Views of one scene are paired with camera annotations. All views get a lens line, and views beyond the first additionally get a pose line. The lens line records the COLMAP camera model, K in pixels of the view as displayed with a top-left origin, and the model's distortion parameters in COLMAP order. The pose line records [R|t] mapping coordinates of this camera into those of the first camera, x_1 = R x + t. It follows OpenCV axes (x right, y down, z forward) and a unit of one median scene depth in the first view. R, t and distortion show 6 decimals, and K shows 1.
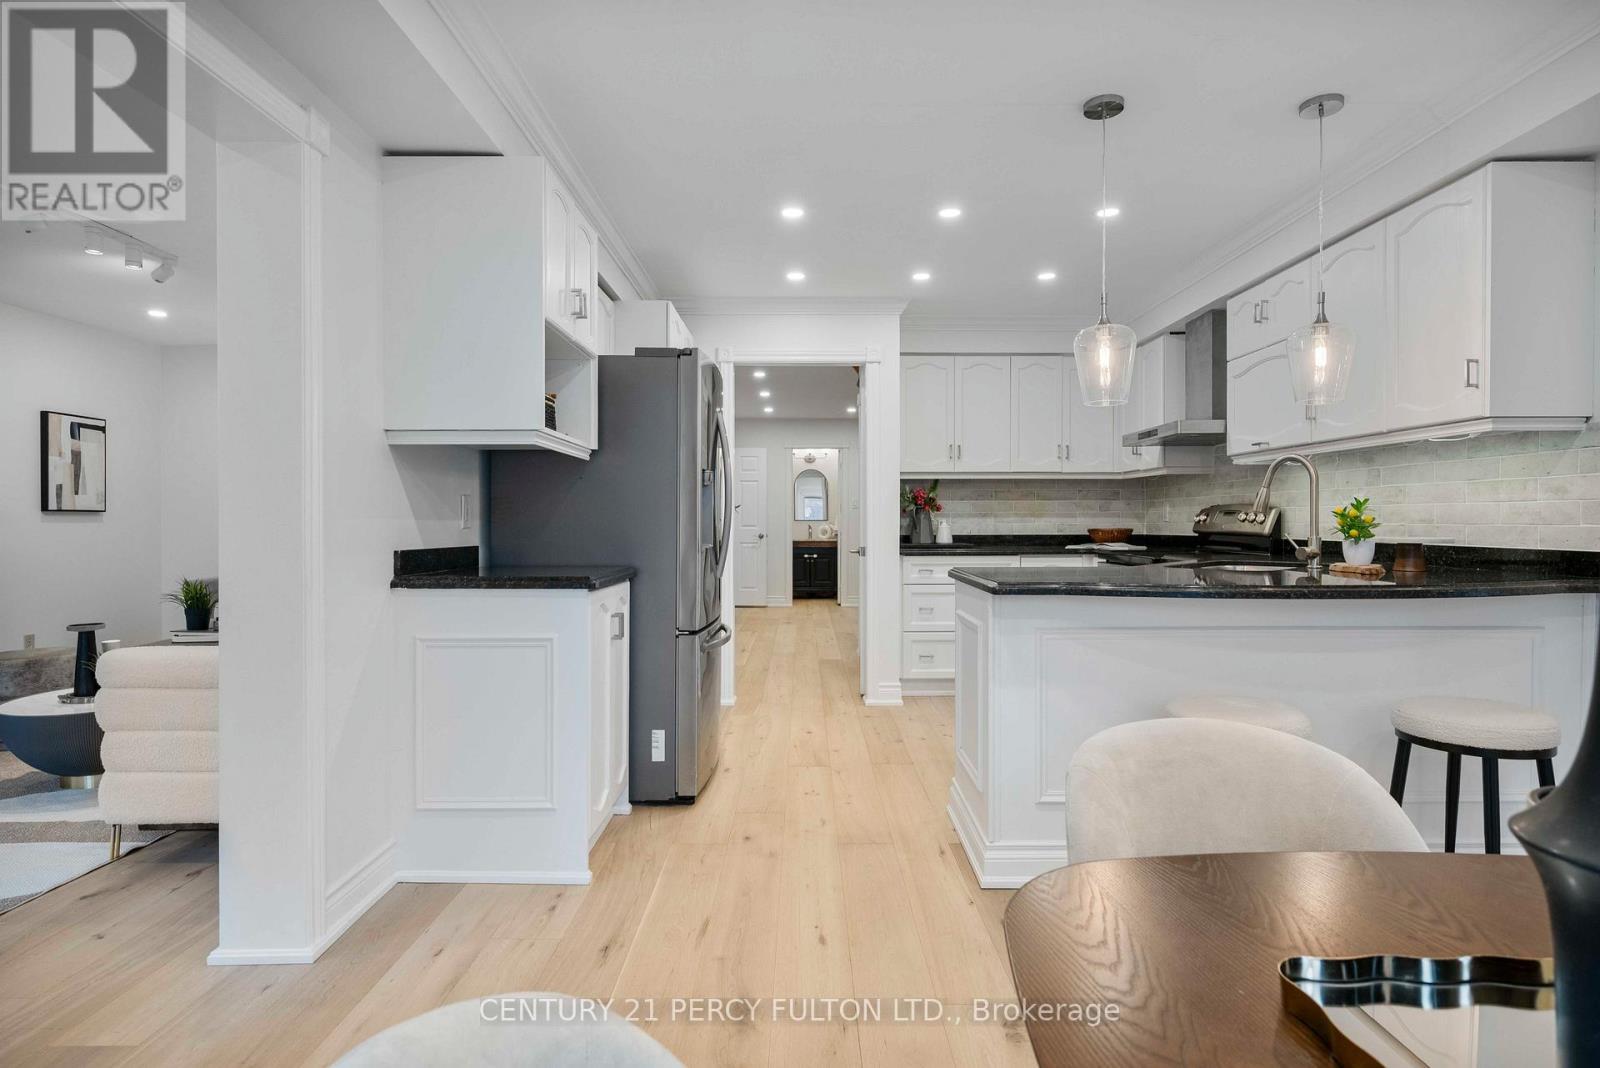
lens RADIAL K [[832.0, 0, 800.0], [0, 832.0, 534.0], [0, 0, 1]] dist [-0.003157, -0.000530]
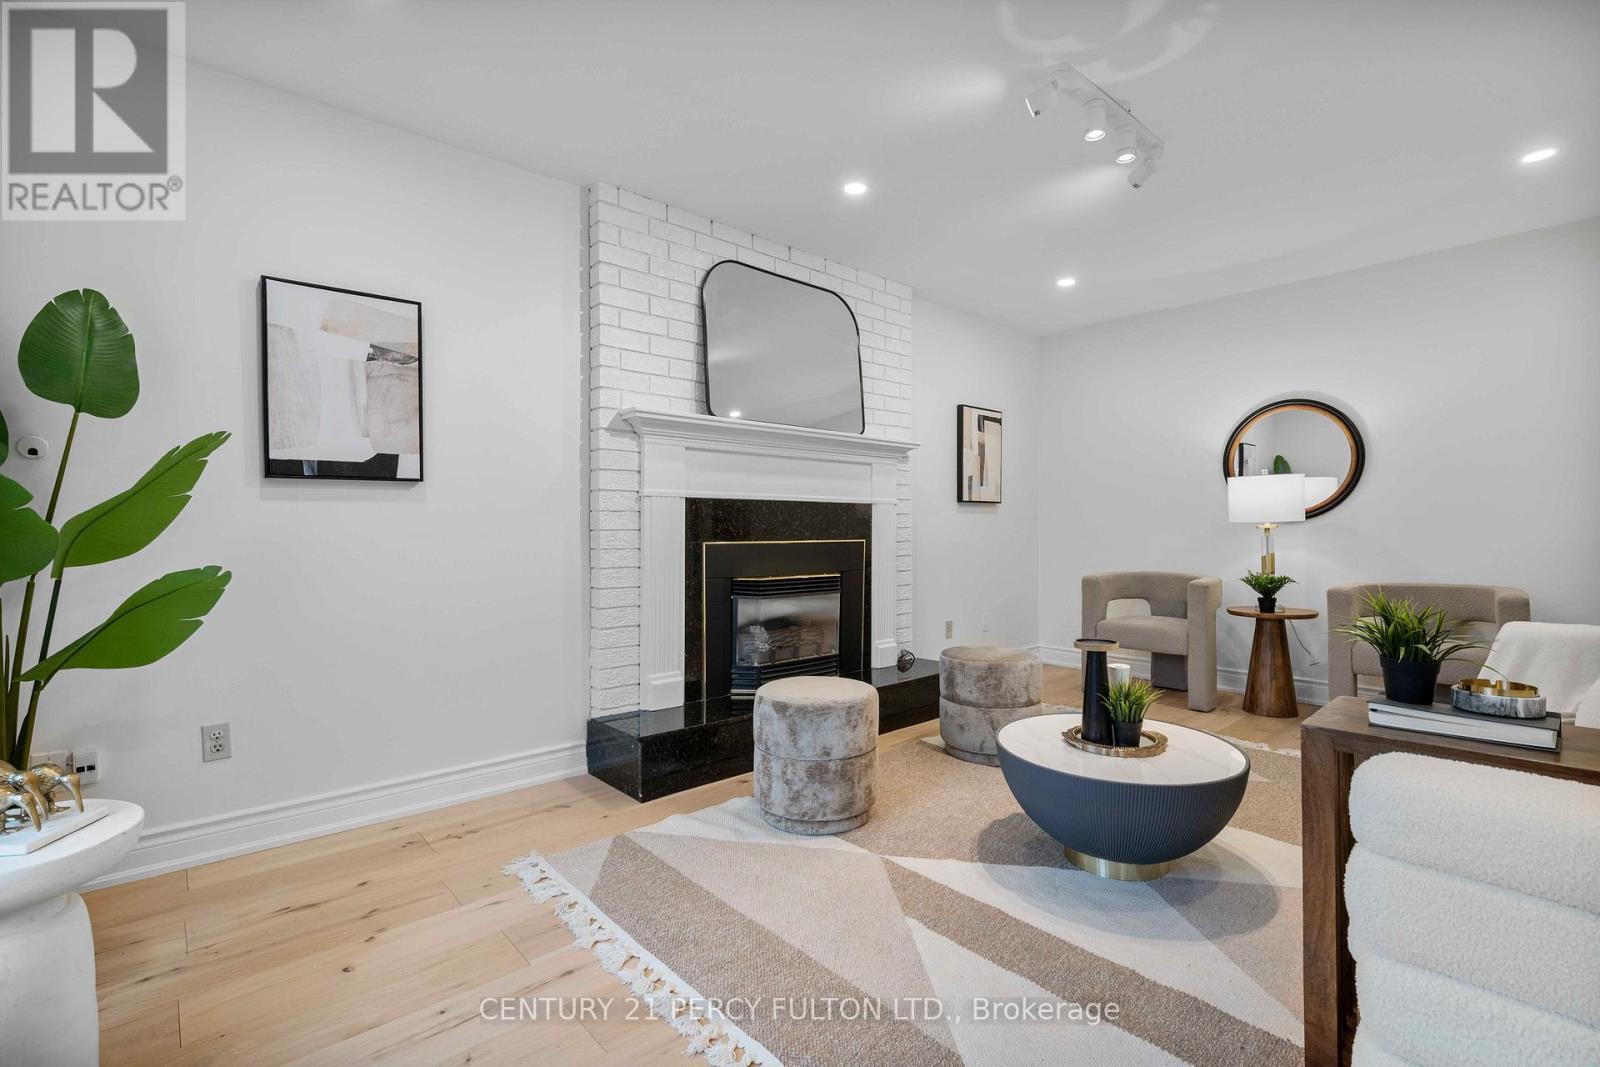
lens RADIAL K [[728.8, 0, 800.0], [0, 728.8, 533.5], [0, 0, 1]] dist [-0.000895, -0.000219]
pose [[0.660116, 0.007416, -0.751127, -0.358992], [-0.007224, 0.999968, 0.003523, 0.009632], [0.751129, 0.003101, 0.660149, 0.250873]]
